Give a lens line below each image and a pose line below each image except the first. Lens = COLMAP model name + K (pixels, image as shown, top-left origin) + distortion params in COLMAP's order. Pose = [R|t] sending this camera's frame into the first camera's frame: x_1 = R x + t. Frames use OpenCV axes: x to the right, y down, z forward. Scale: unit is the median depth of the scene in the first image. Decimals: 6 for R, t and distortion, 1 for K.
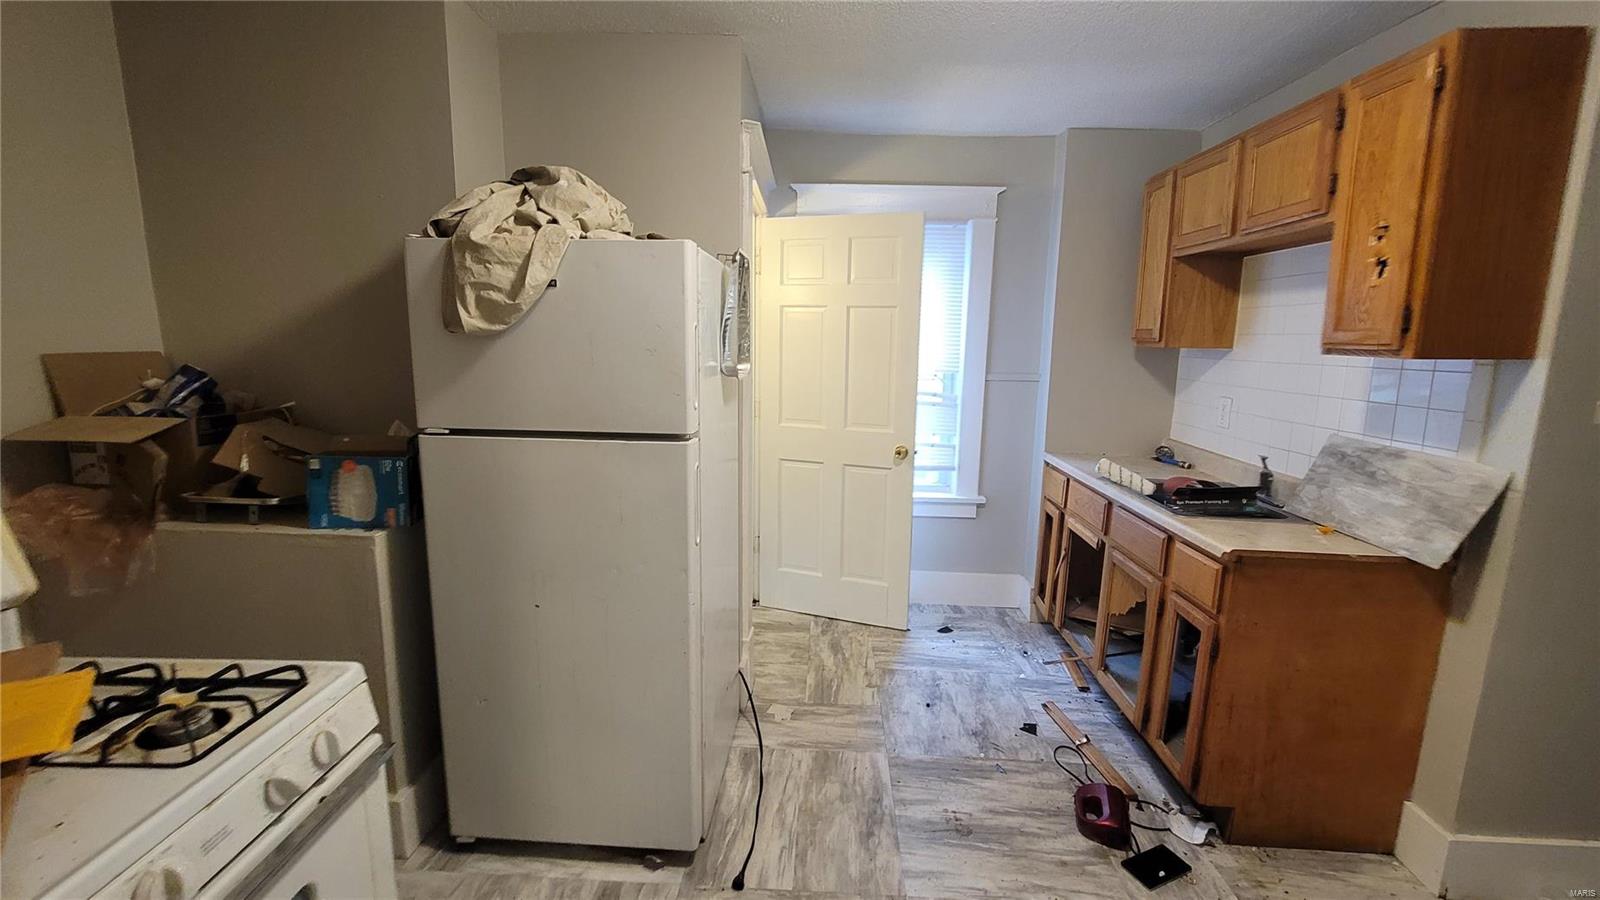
lens RADIAL K [[665.7, 0, 799.3], [0, 665.7, 441.9], [0, 0, 1]] dist [-0.006519, 0.000060]
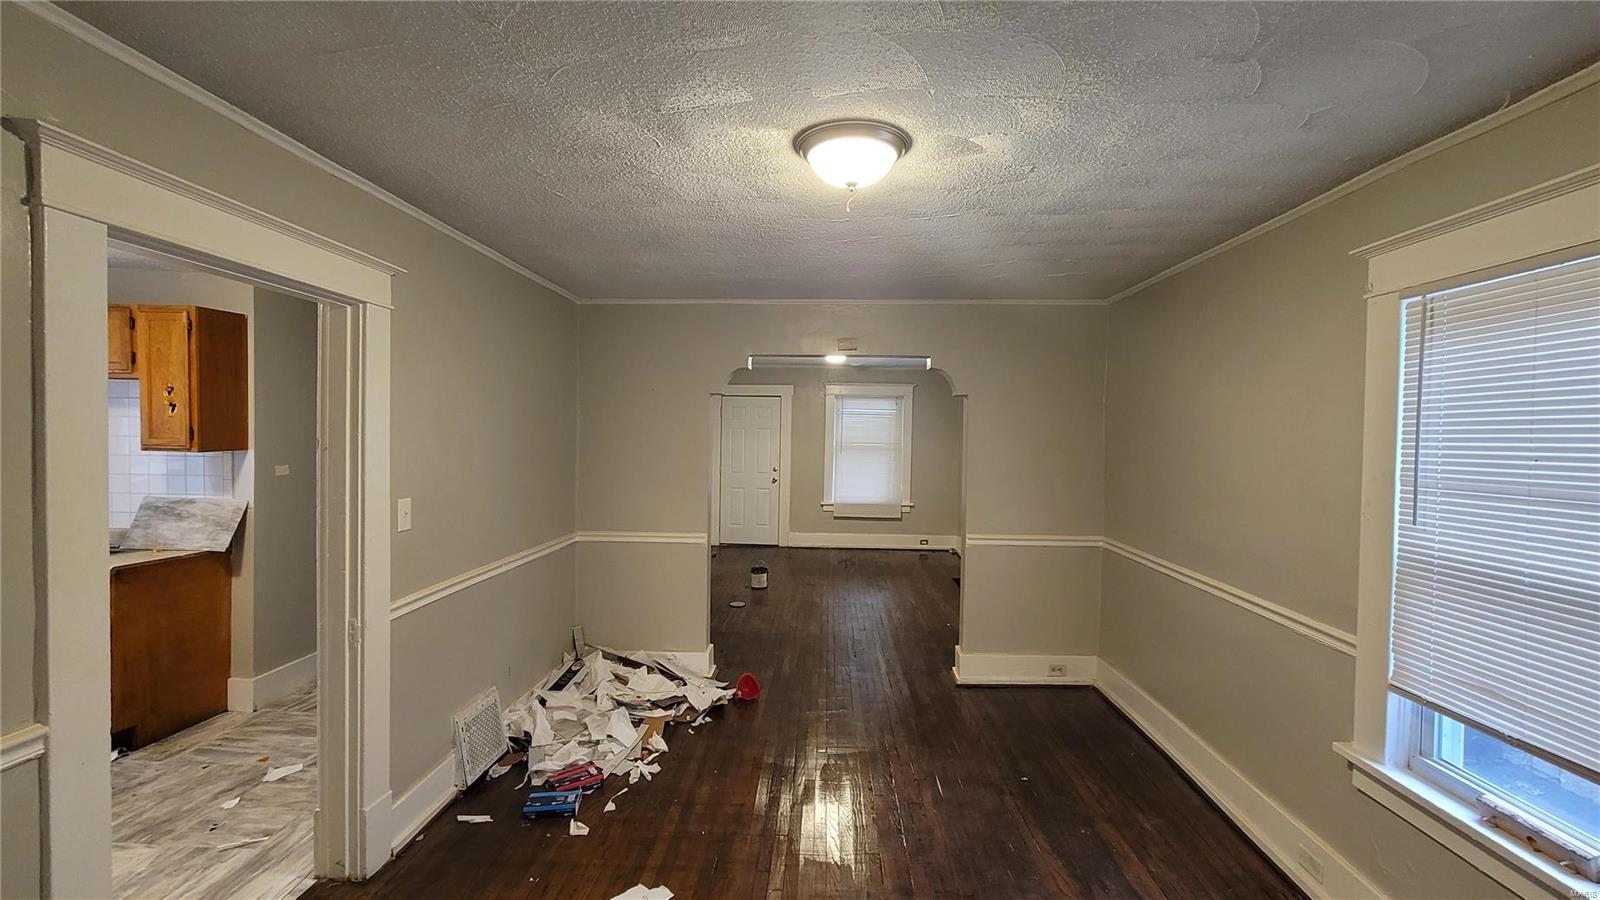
lens RADIAL K [[665.7, 0, 810.0], [0, 665.7, 445.7], [0, 0, 1]] dist [-0.006519, 0.000060]
pose [[0.010668, -0.044307, 0.998961, -1.030765], [0.139329, 0.989338, 0.042392, 0.030475], [-0.990189, 0.138732, 0.016727, -0.860594]]
